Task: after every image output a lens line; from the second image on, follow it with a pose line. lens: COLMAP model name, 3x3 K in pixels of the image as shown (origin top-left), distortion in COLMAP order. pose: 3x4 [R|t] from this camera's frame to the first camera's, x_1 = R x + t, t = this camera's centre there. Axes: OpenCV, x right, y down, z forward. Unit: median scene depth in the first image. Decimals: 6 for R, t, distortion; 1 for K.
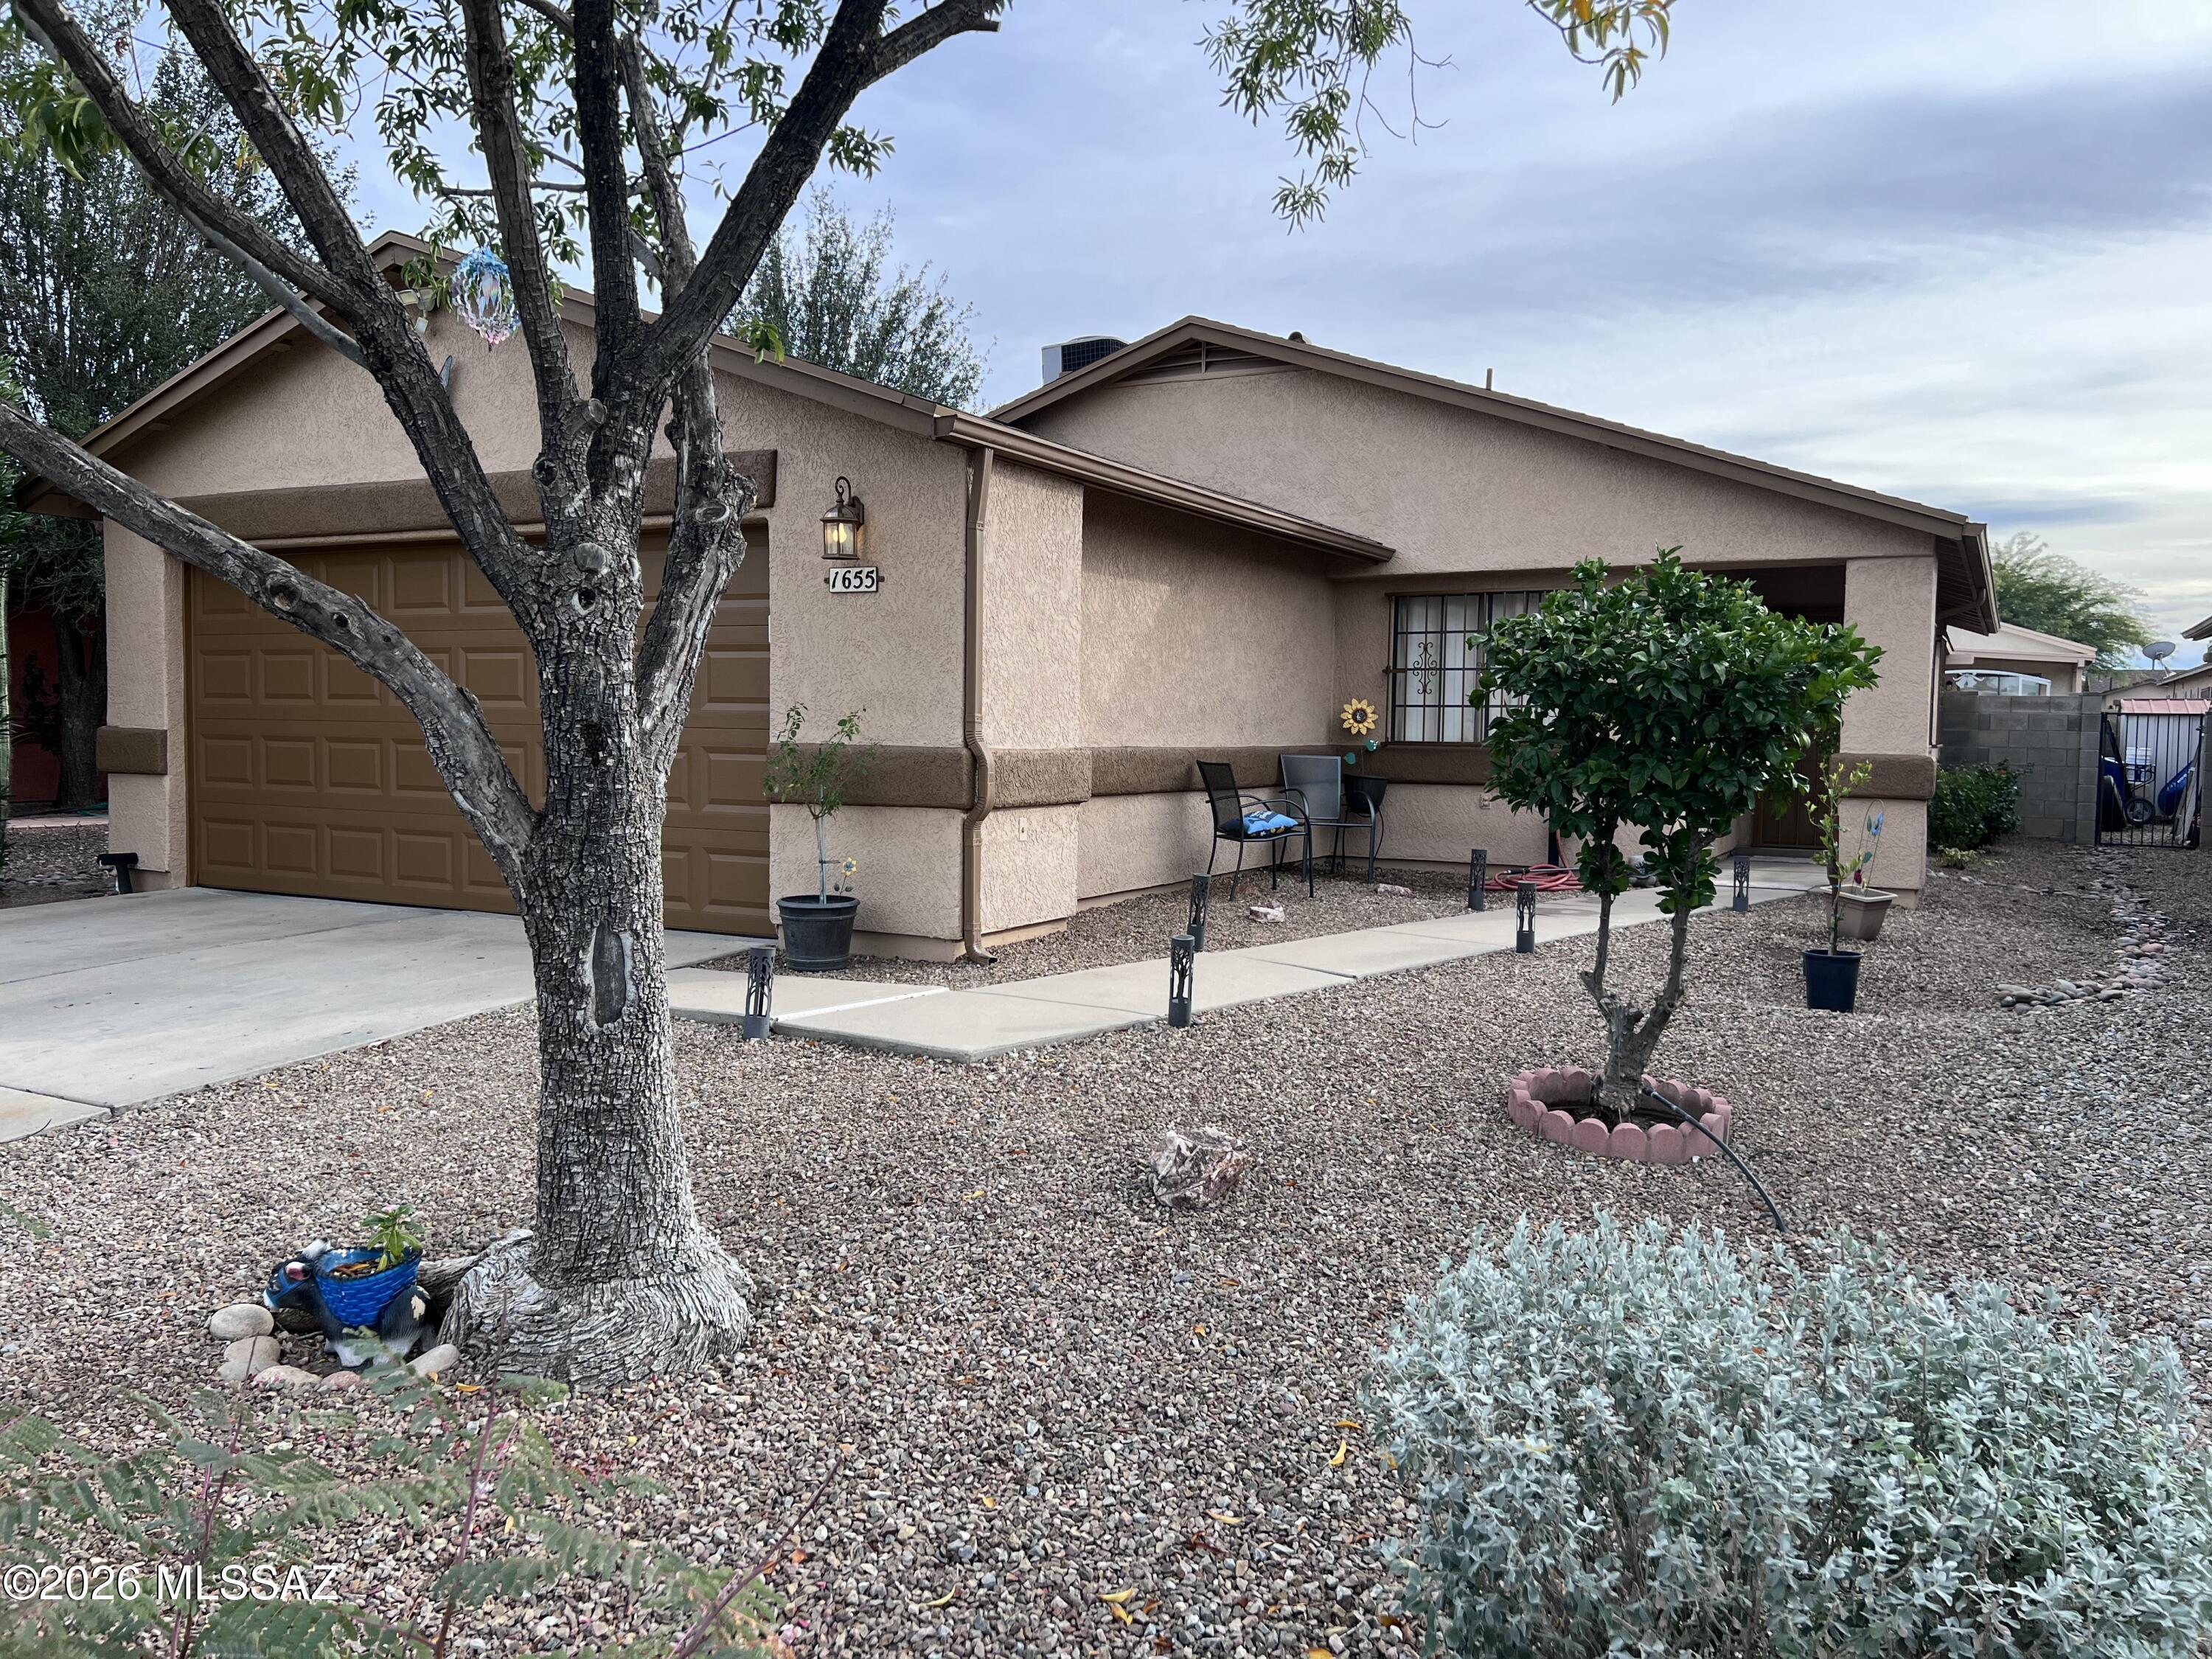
lens RADIAL K [[1678.9, 0, 1104.8], [0, 1678.9, 814.1], [0, 0, 1]] dist [0.059681, -0.072312]
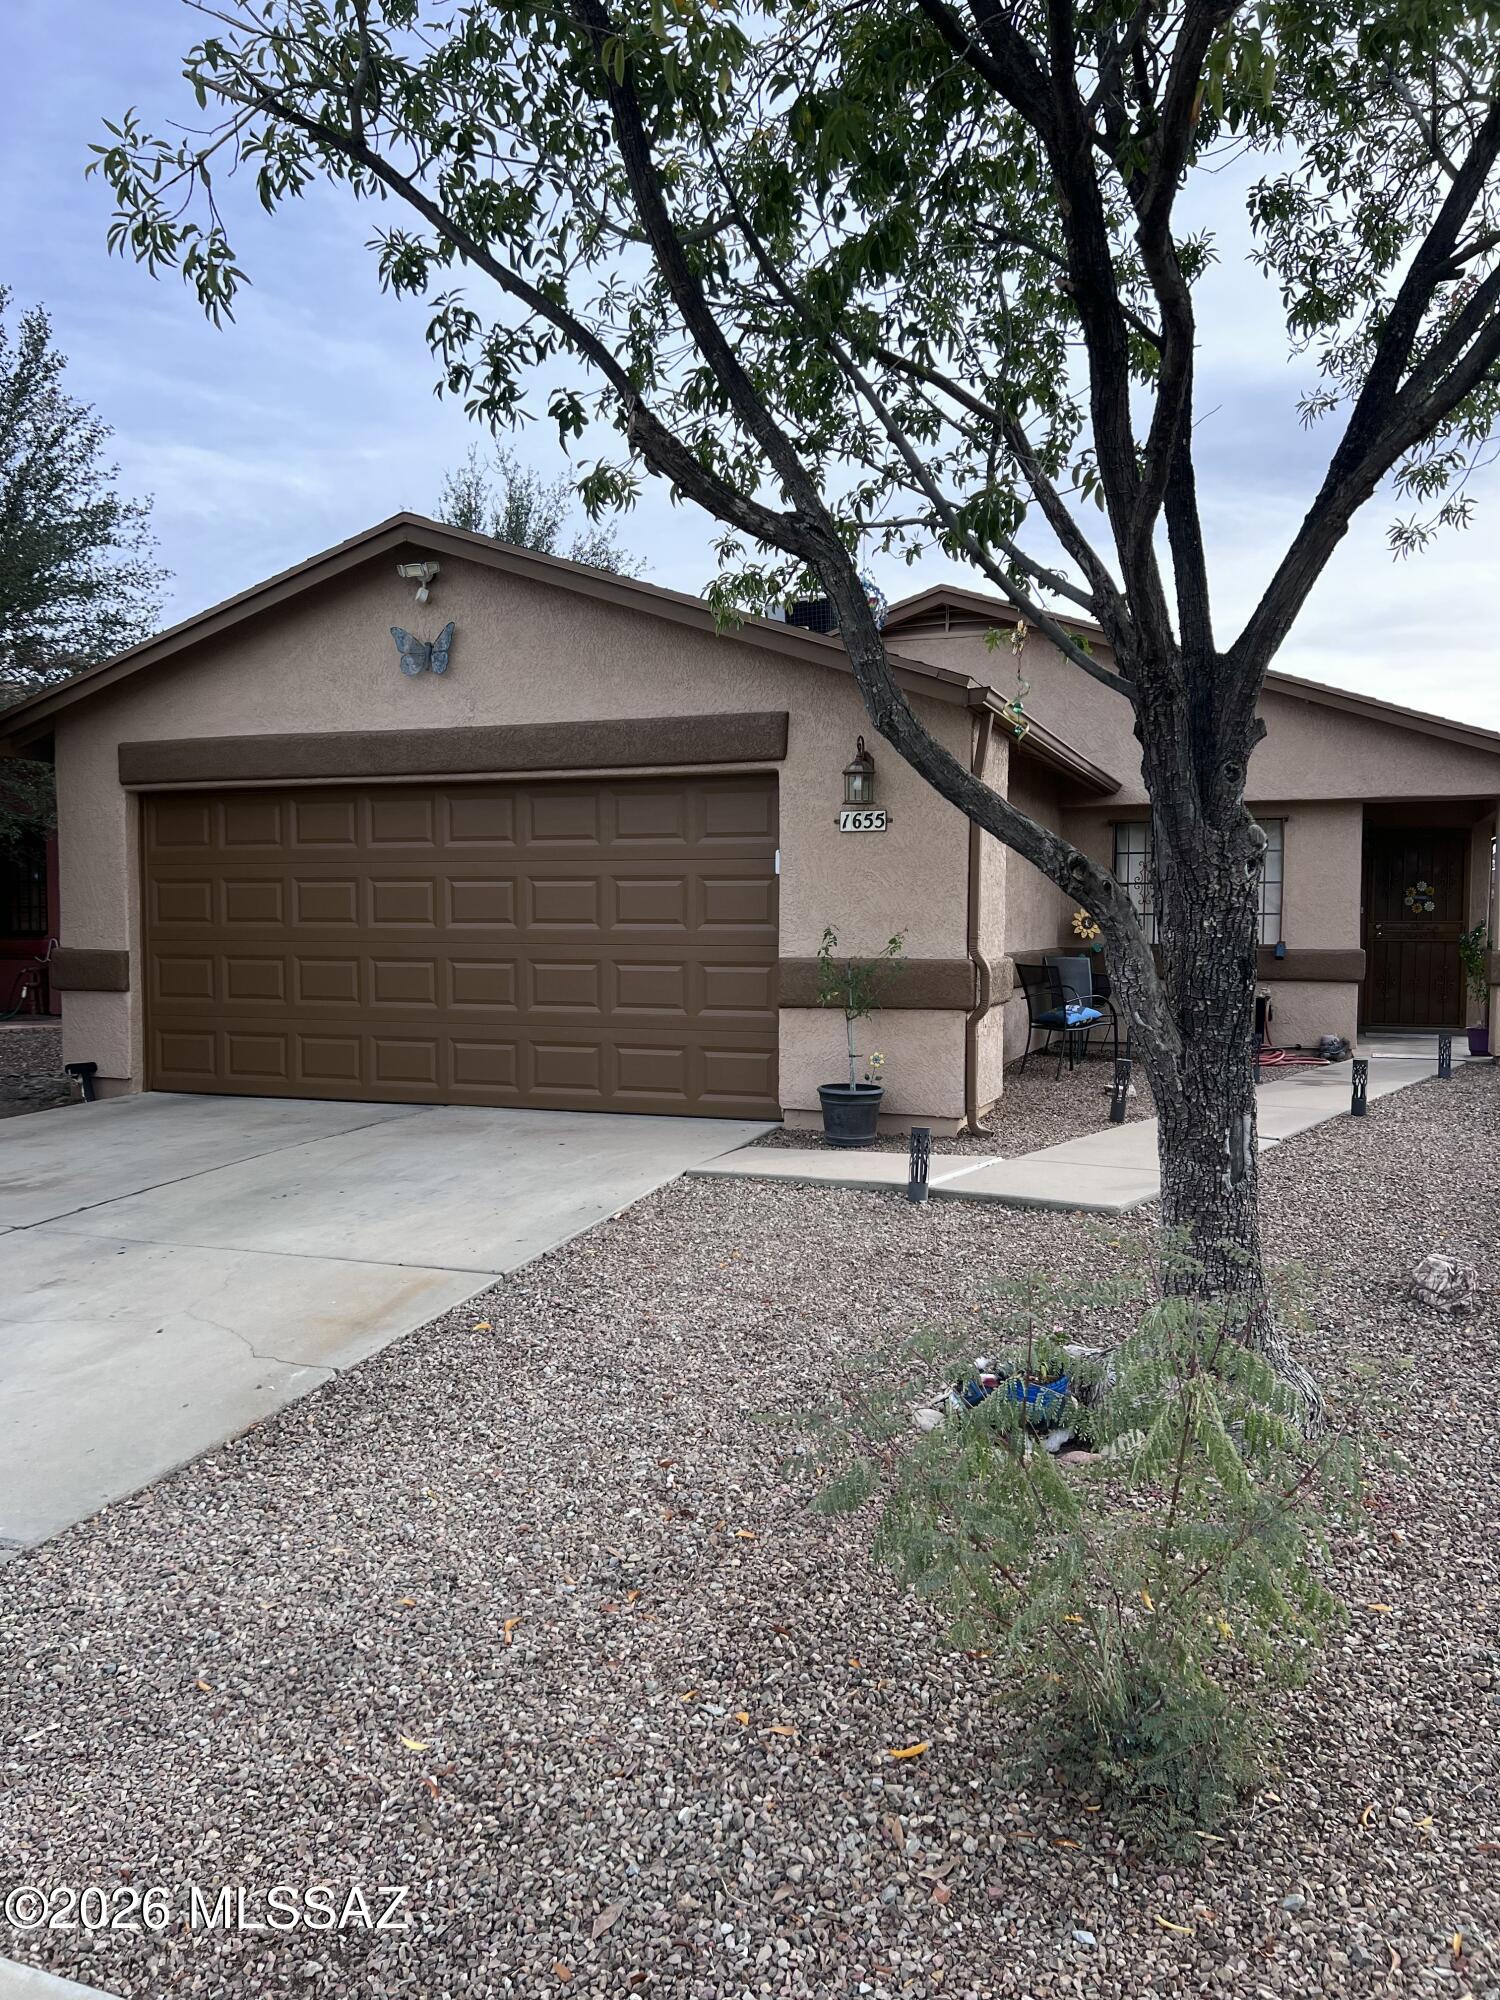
lens RADIAL K [[1518.0, 0, 756.1], [0, 1518.0, 1011.2], [0, 0, 1]] dist [0.059681, -0.072312]
pose [[0.989417, -0.019968, 0.143720, -0.370383], [0.019091, 0.999790, 0.007477, -0.012542], [-0.143839, -0.004654, 0.989590, -0.060995]]
